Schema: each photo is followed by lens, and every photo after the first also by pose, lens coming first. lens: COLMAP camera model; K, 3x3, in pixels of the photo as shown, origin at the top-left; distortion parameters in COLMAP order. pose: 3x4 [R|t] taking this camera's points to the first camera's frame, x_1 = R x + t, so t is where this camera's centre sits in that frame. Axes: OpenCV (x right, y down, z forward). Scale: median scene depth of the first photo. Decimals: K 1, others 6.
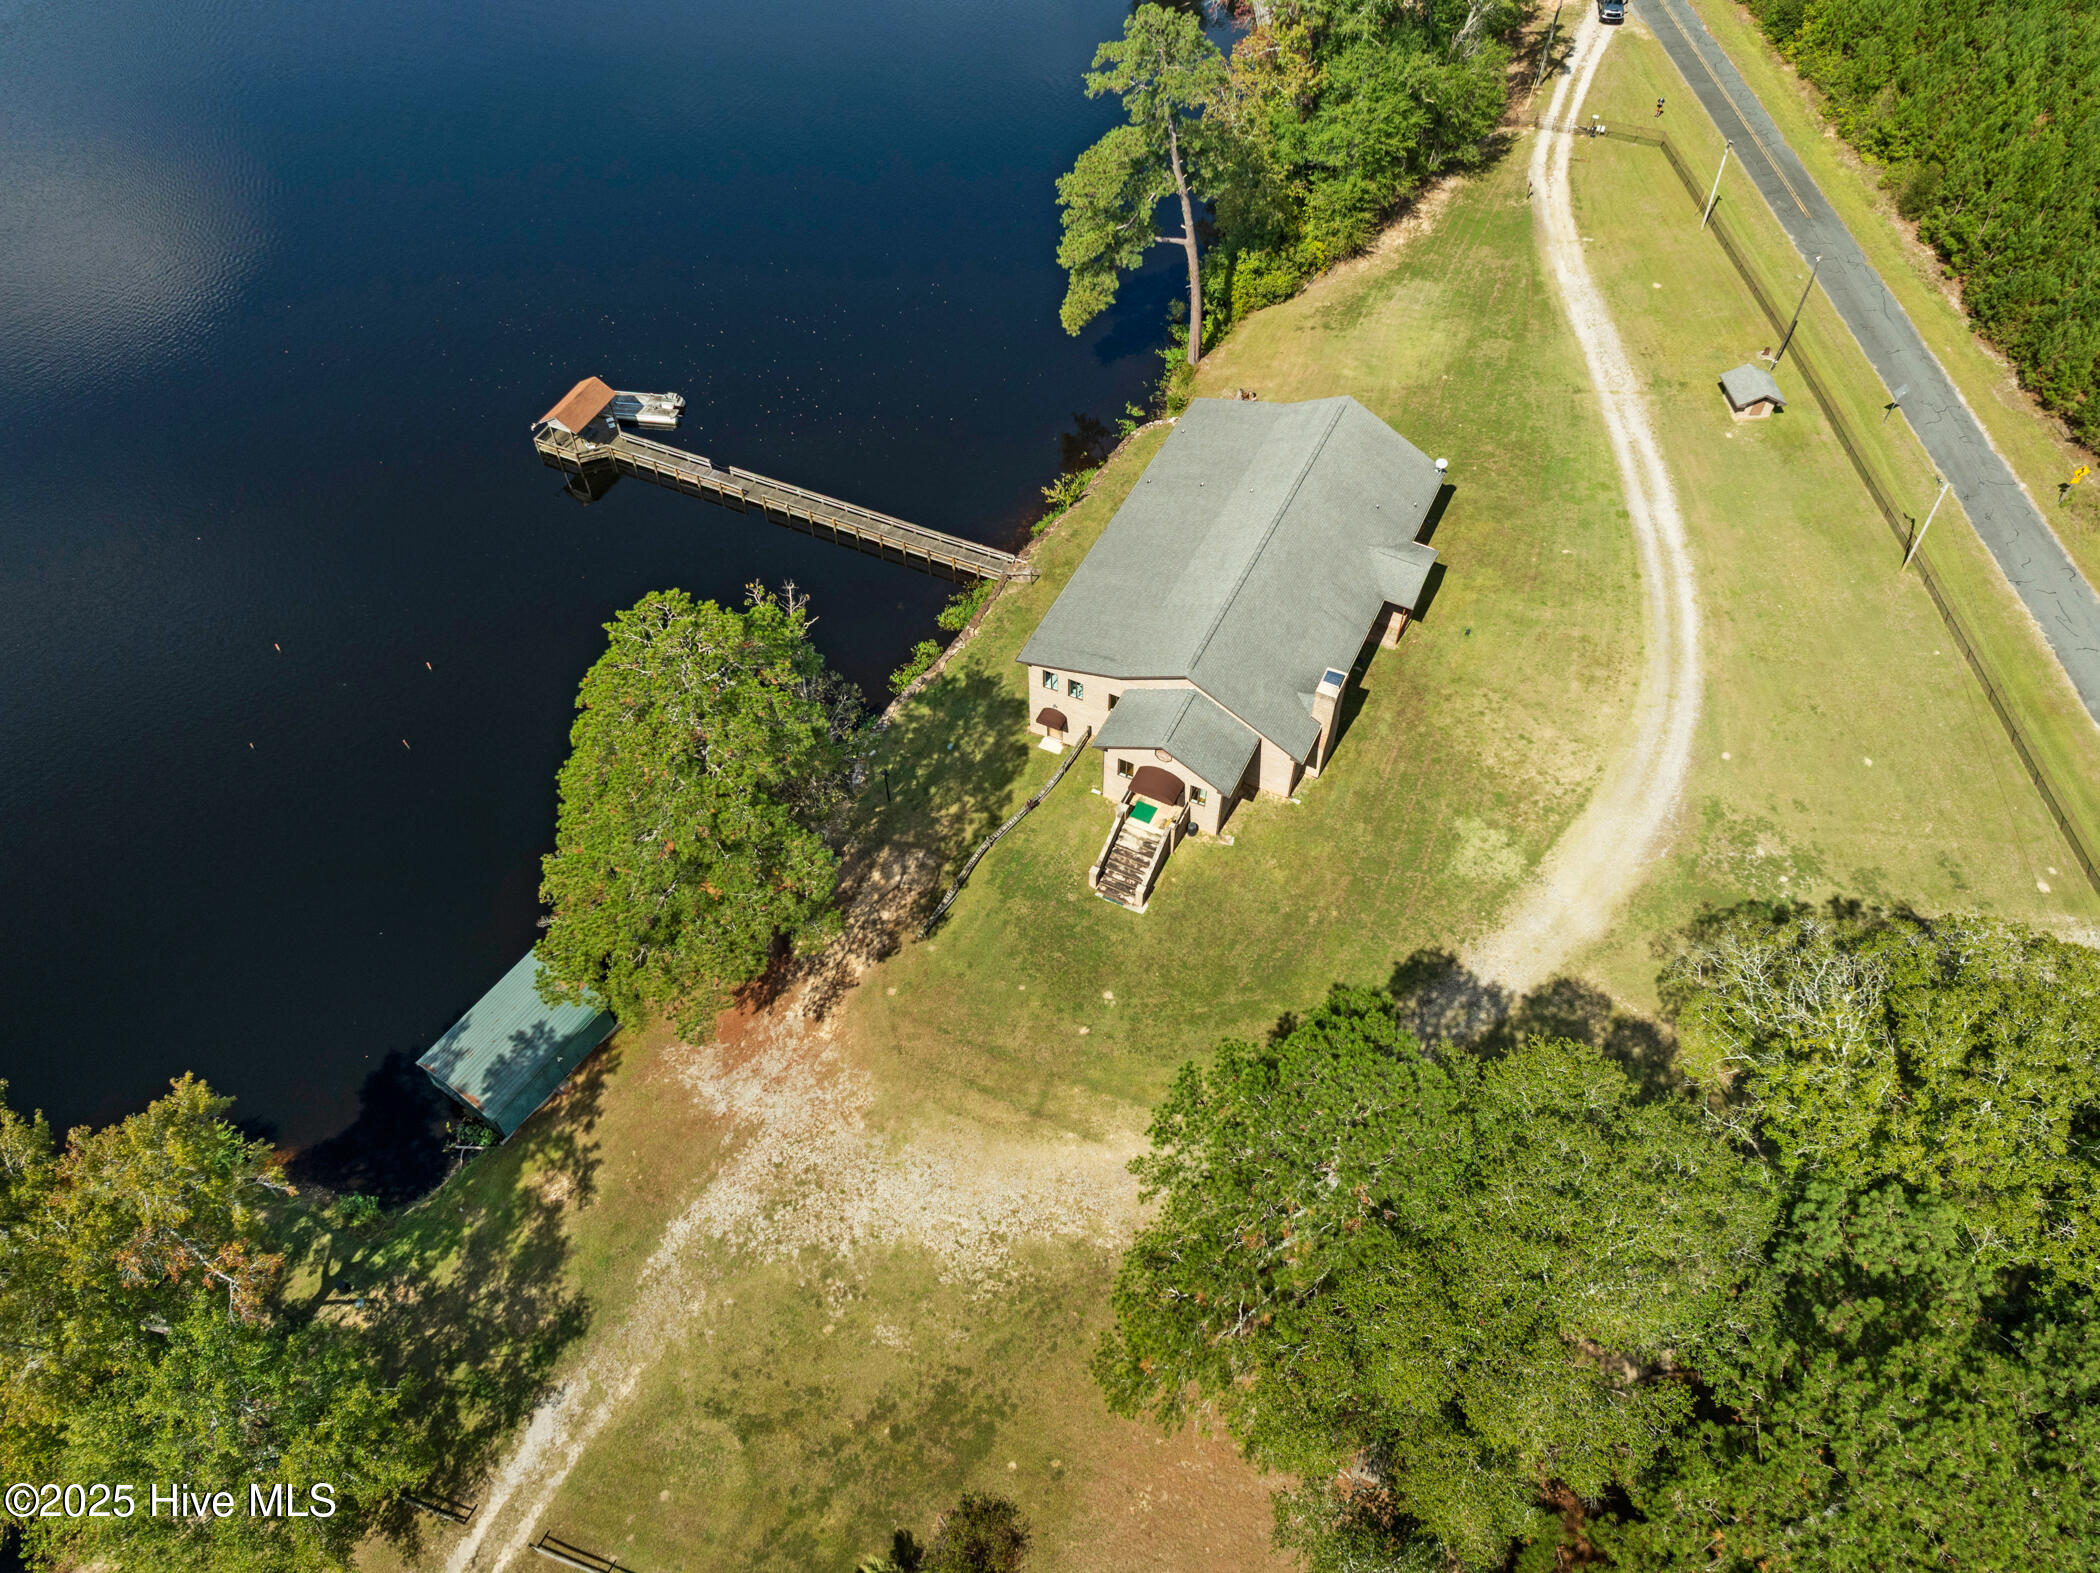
lens RADIAL K [[1481.1, 0, 1048.3], [0, 1481.1, 794.6], [0, 0, 1]] dist [-0.038315, 0.000300]
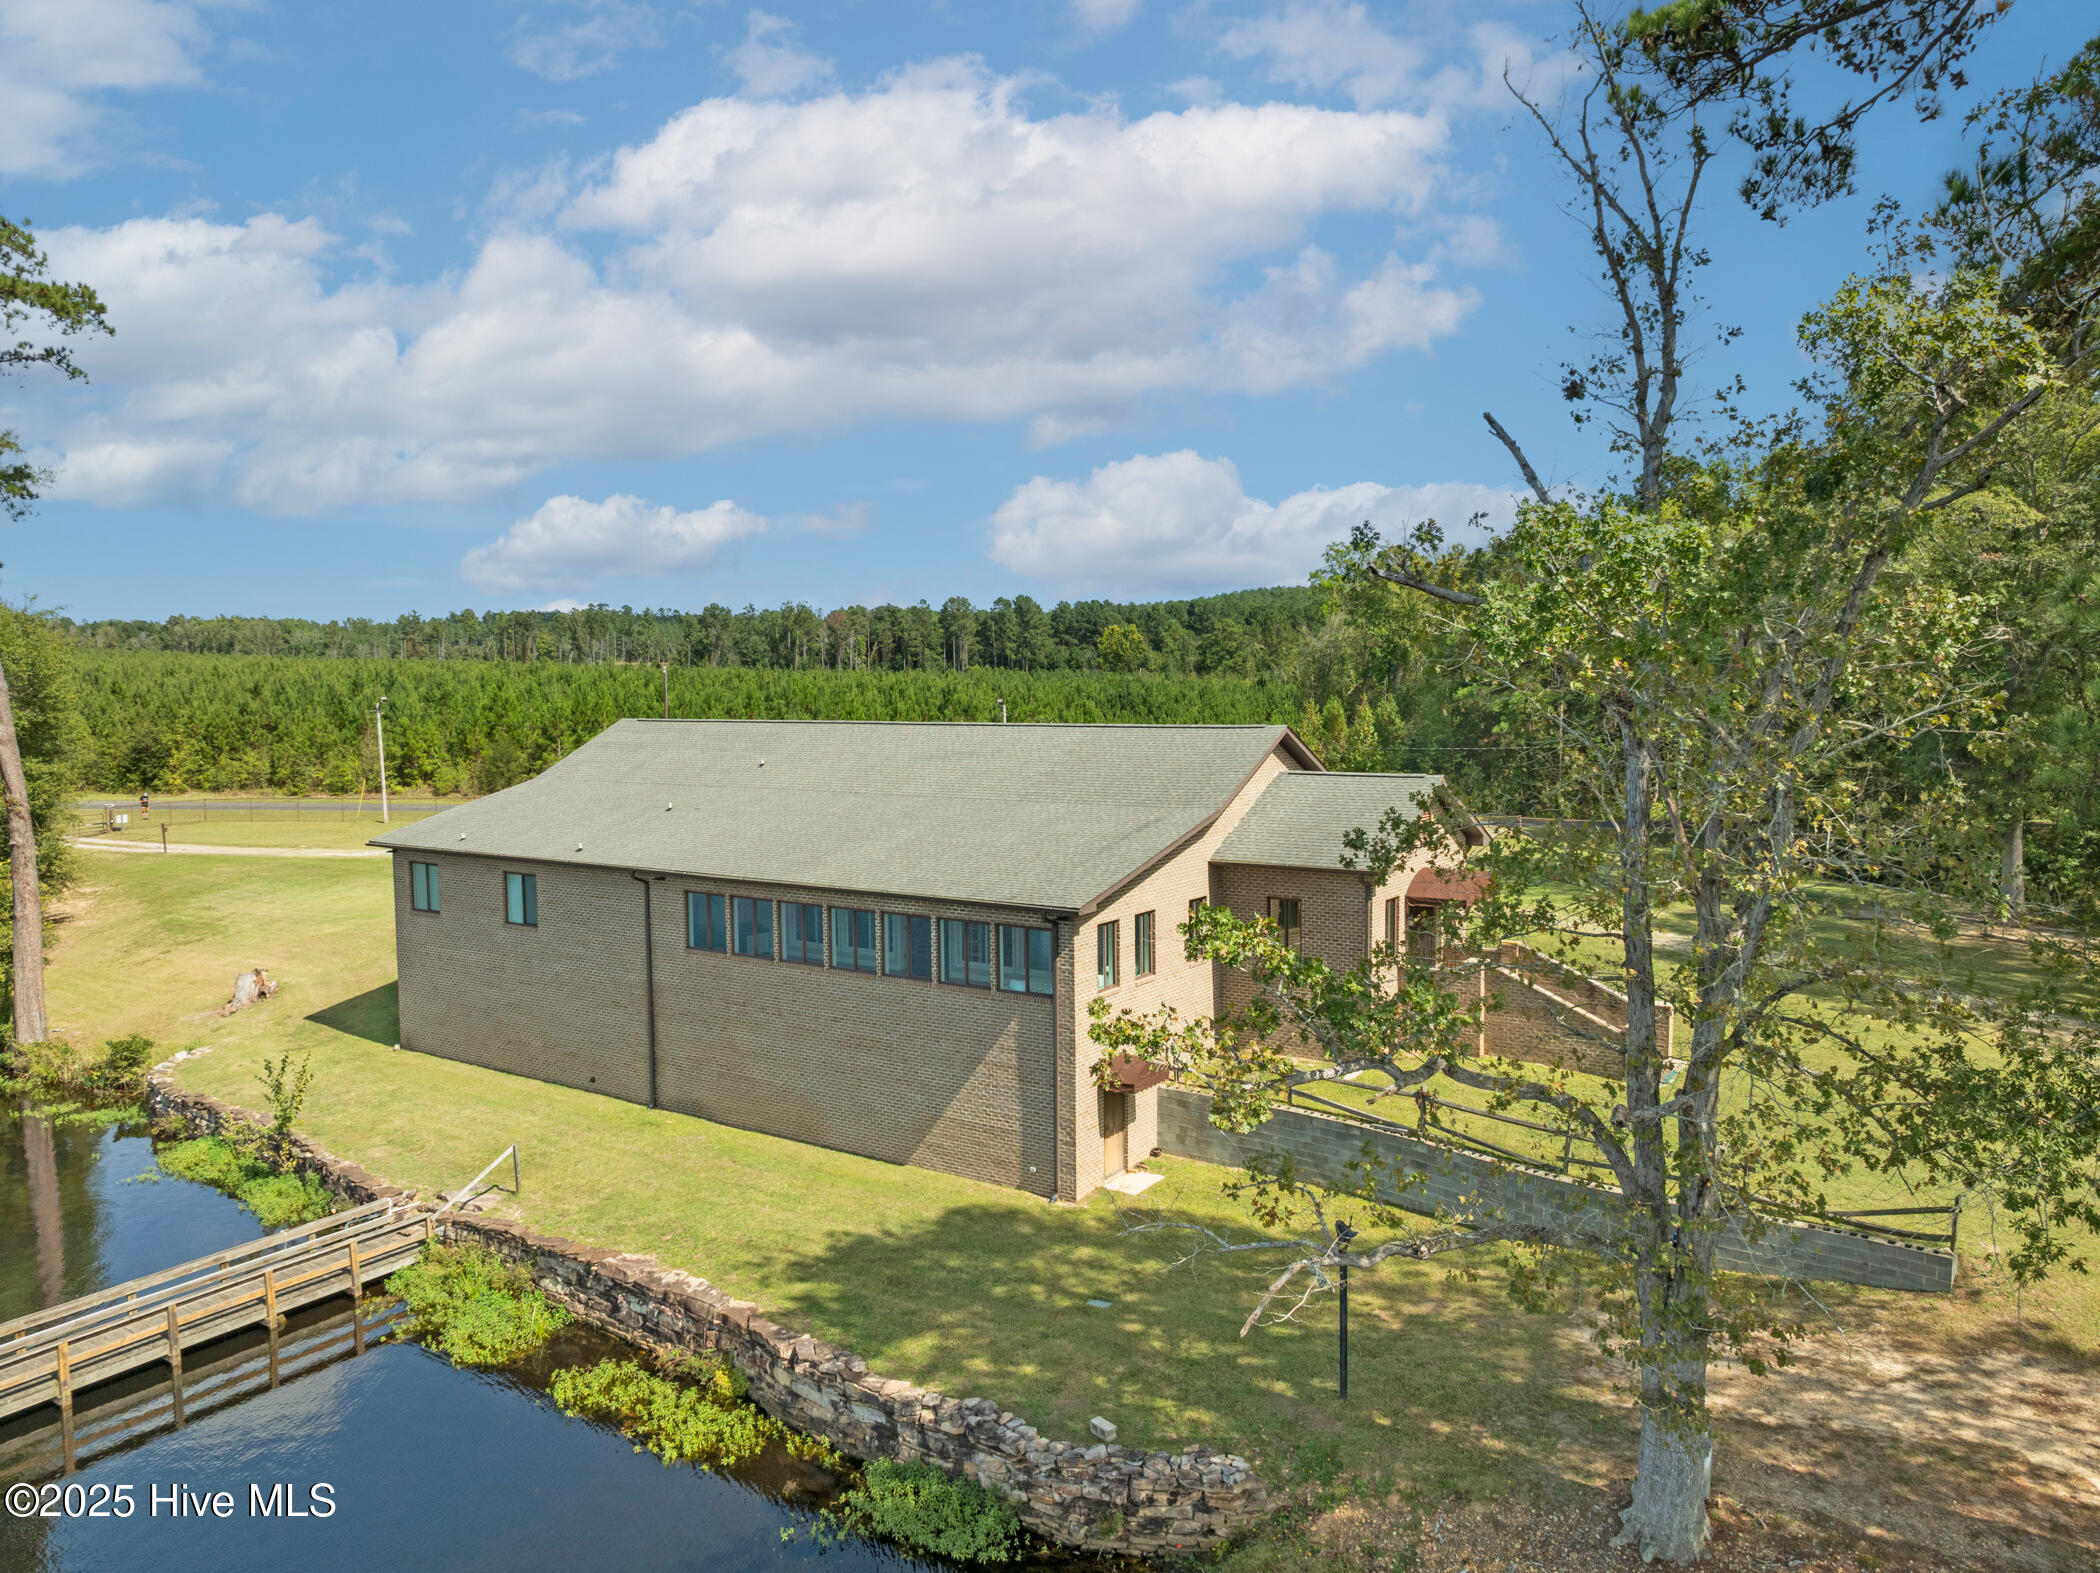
lens RADIAL K [[1483.8, 0, 1048.8], [0, 1483.8, 787.9], [0, 0, 1]] dist [-0.041521, 0.006746]
pose [[0.137721, -0.064502, 0.988369, -0.343292], [0.790182, 0.608819, -0.070373, -0.079566], [-0.597198, 0.790683, 0.134816, 0.833012]]
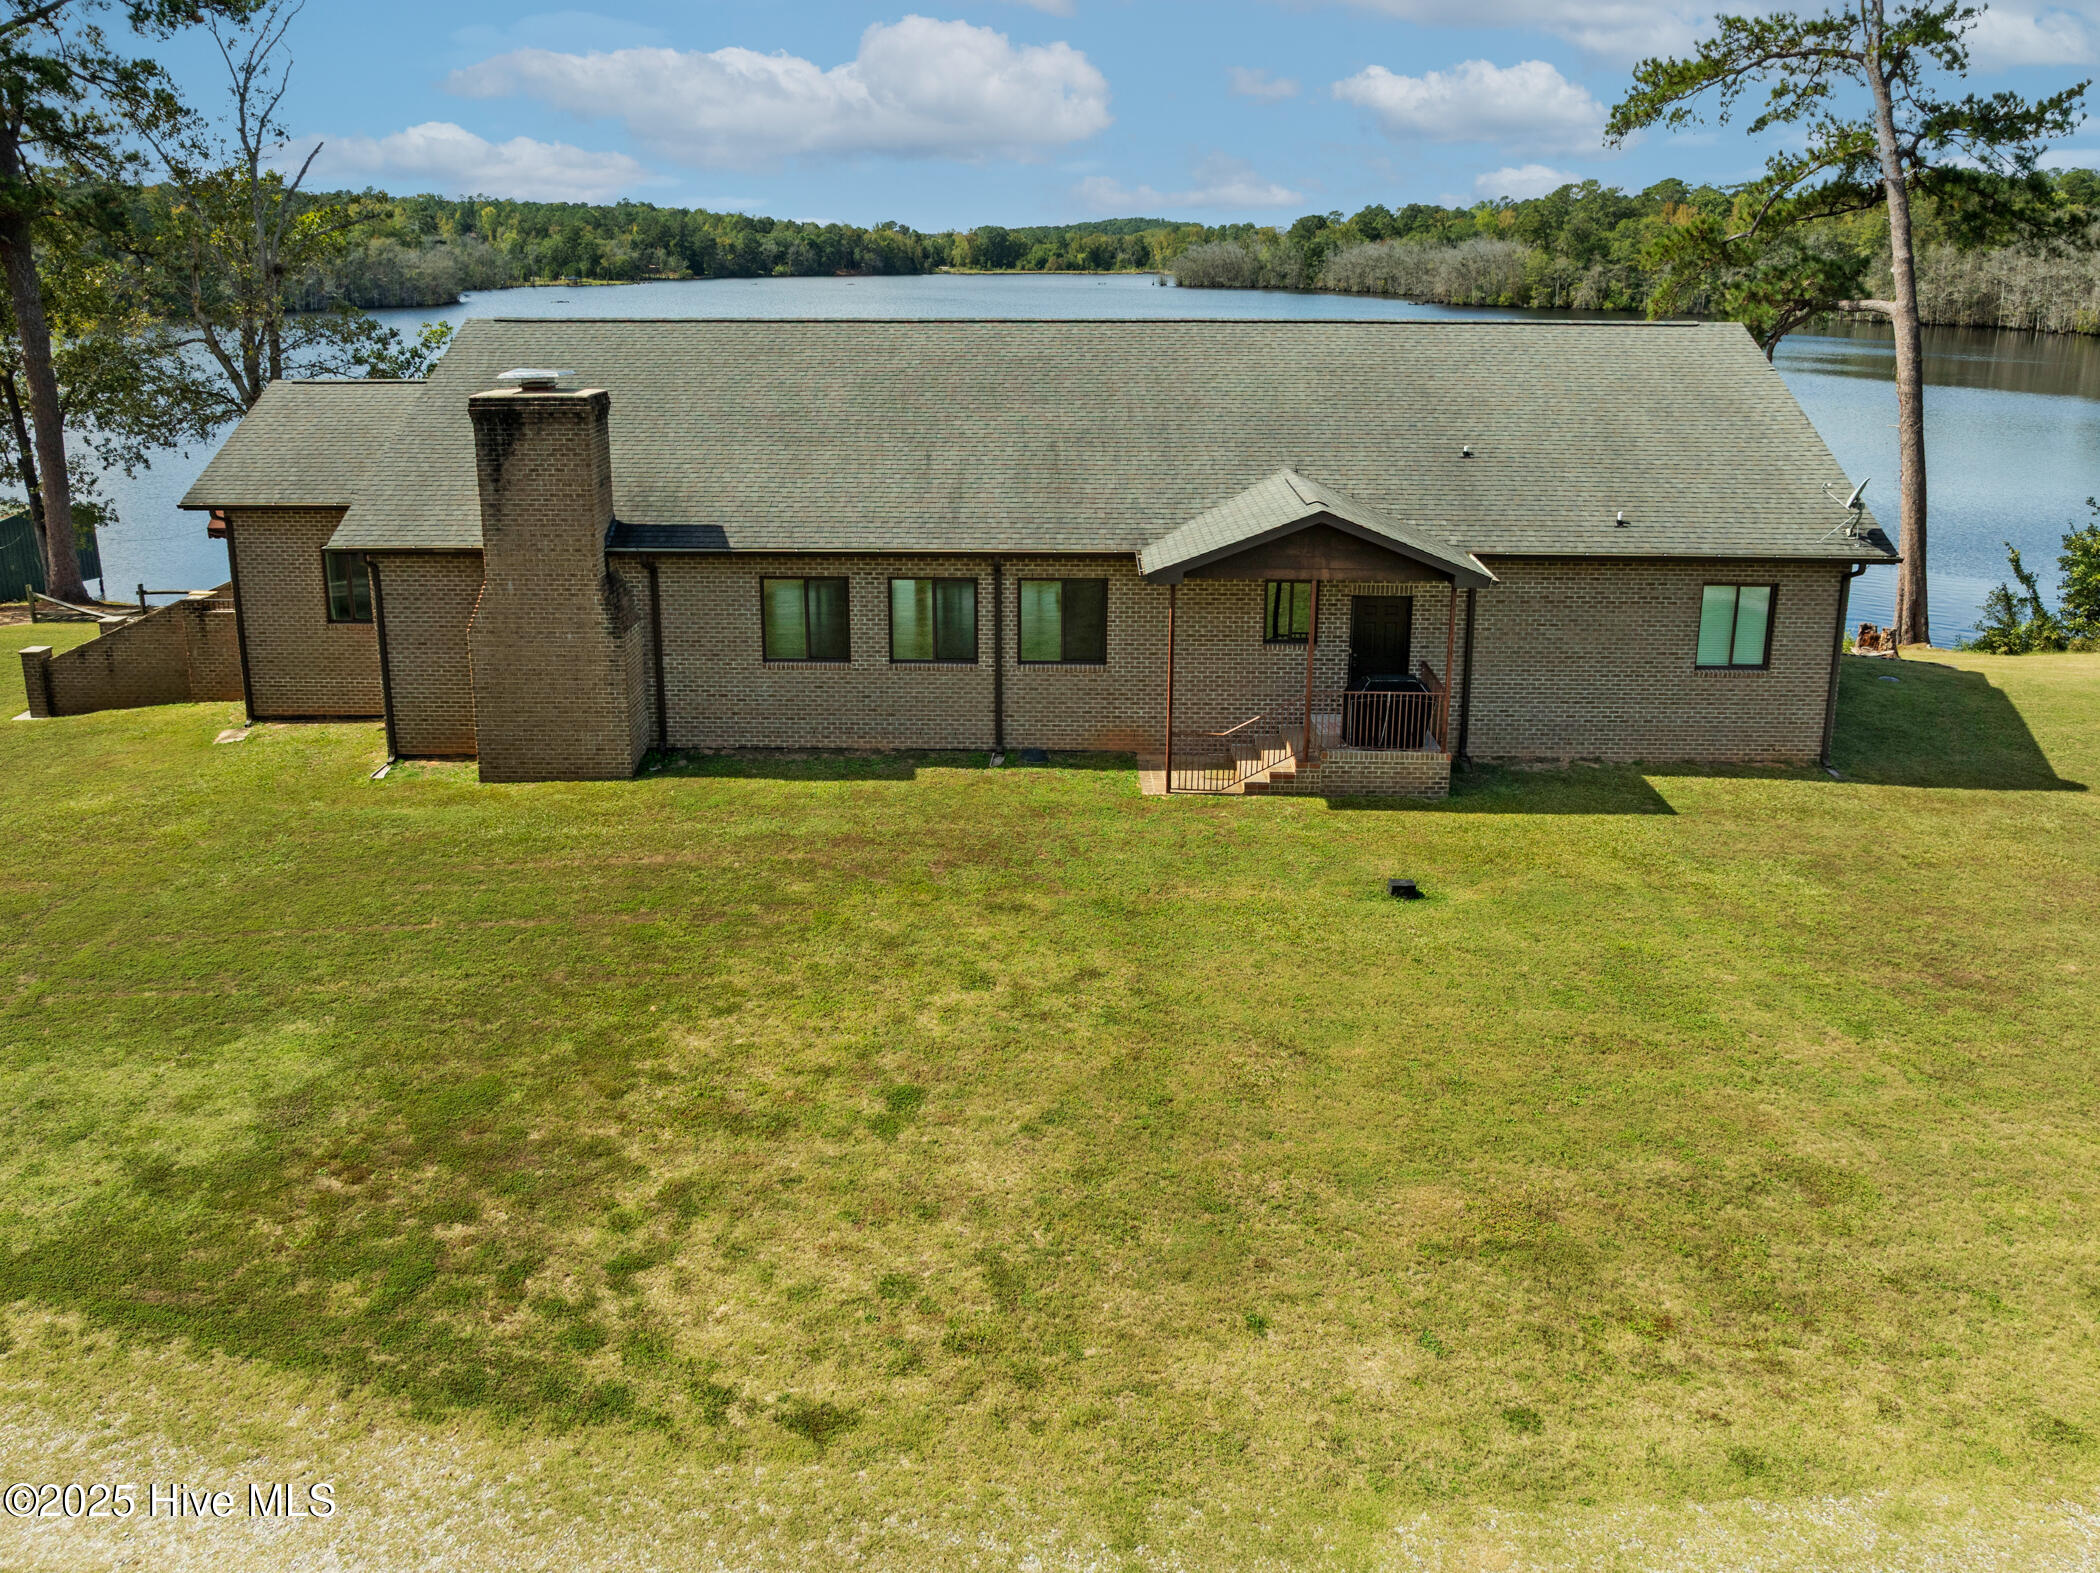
lens RADIAL K [[1545.3, 0, 1028.7], [0, 1545.3, 607.4], [0, 0, 1]] dist [-0.053855, 0.026676]
pose [[0.420890, 0.212670, -0.881829, 0.444706], [-0.721705, 0.667436, -0.183499, -0.051461], [0.549540, 0.713653, 0.434402, 0.801468]]
